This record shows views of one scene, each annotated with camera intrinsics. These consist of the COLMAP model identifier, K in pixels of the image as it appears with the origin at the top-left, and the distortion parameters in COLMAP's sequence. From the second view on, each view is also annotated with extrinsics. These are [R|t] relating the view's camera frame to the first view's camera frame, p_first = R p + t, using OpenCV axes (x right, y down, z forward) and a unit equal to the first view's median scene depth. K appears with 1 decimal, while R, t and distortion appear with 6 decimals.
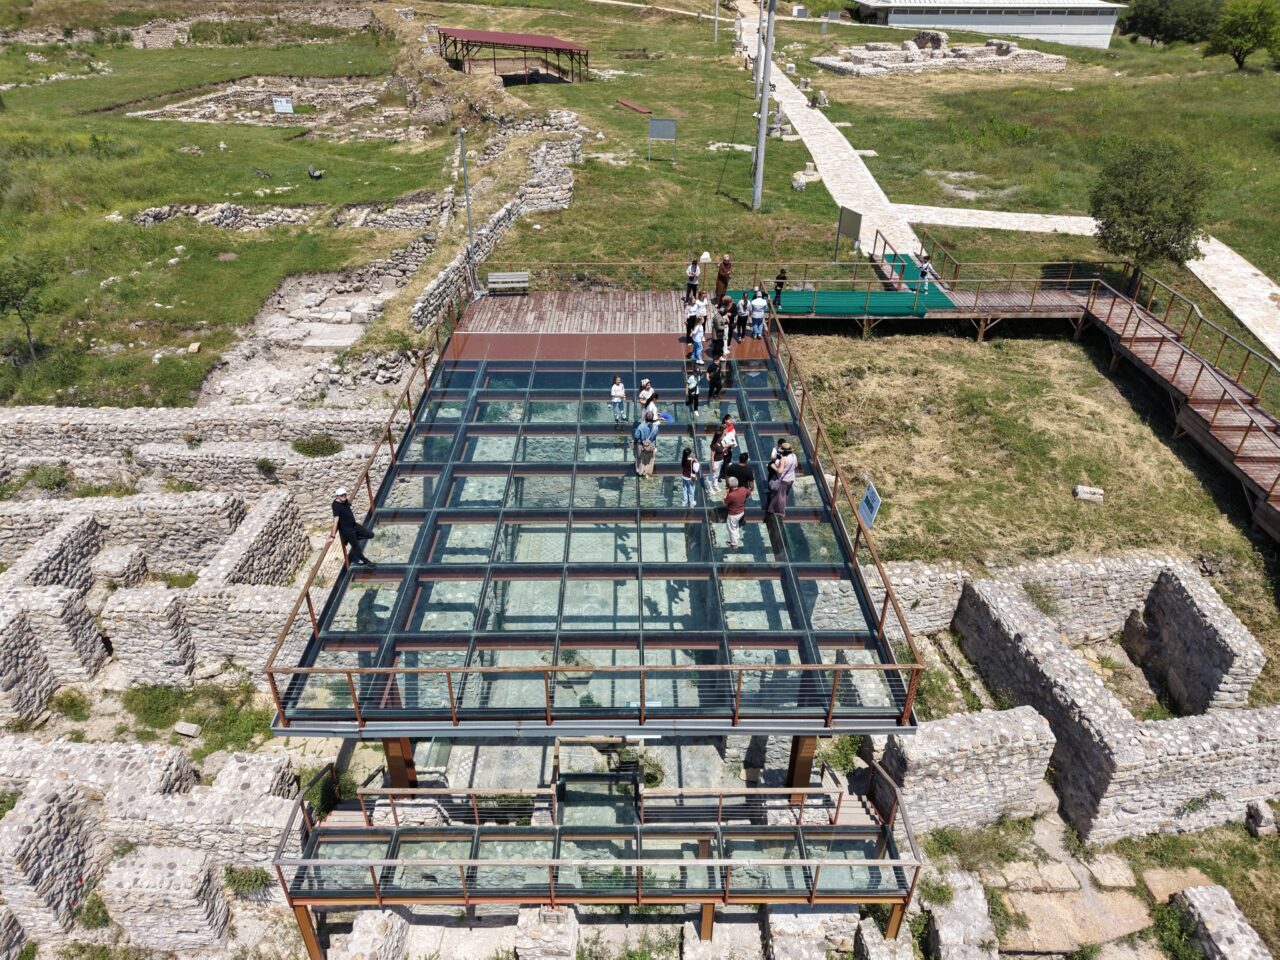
lens RADIAL K [[830.1, 0, 640.0], [0, 830.1, 480.0], [0, 0, 1]] dist [0.037396, -0.032423]
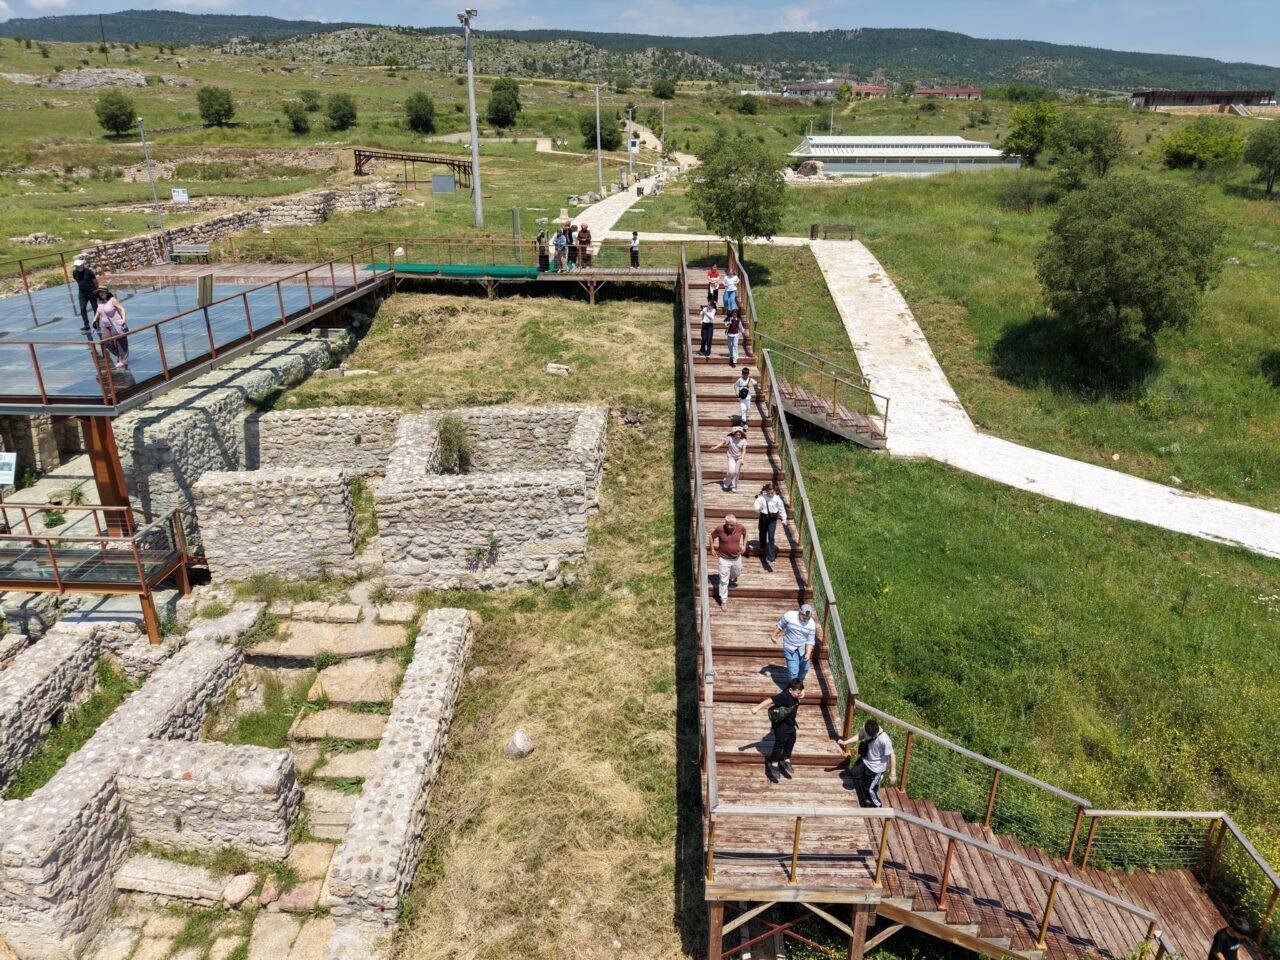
lens RADIAL K [[830.1, 0, 640.0], [0, 830.1, 480.0], [0, 0, 1]] dist [0.037396, -0.032423]
pose [[0.999146, 0.012850, -0.039276, 0.528644], [-0.019915, 0.982504, -0.185174, 0.282510], [0.036209, 0.185798, 0.981921, -0.061051]]
